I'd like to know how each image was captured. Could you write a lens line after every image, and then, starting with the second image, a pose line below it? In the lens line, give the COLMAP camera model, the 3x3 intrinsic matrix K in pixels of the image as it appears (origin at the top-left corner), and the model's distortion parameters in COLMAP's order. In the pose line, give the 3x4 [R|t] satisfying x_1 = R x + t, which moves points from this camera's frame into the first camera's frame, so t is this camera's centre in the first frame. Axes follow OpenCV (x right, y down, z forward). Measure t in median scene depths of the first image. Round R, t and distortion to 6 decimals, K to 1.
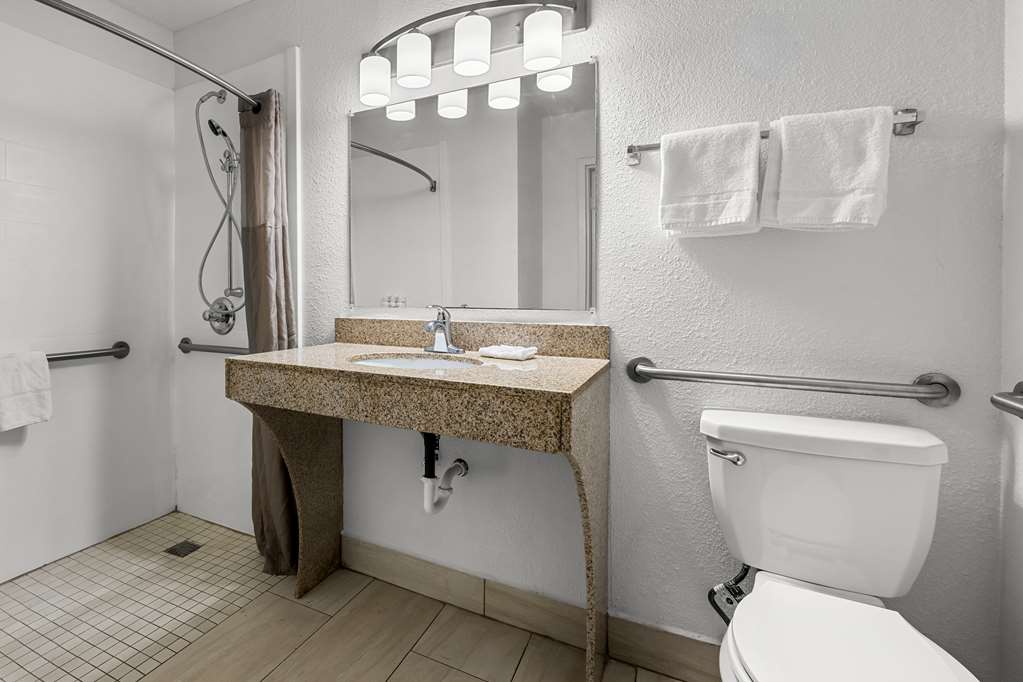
lens RADIAL K [[408.7, 0, 506.1], [0, 408.7, 345.7], [0, 0, 1]] dist [0.000101, -0.000108]
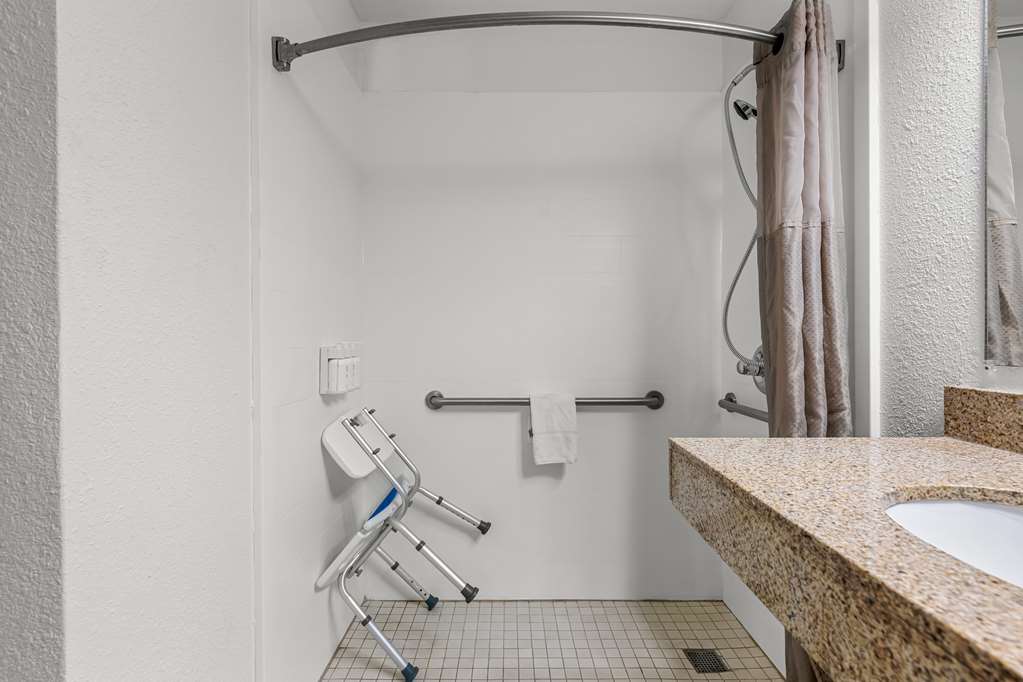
lens RADIAL K [[473.2, 0, 511.5], [0, 473.2, 337.0], [0, 0, 1]] dist [-0.001407, -0.000220]
pose [[0.292594, -0.004395, -0.956227, -0.034961], [-0.116533, 0.992372, -0.040219, -0.052354], [0.949110, 0.123199, 0.289850, 0.402424]]
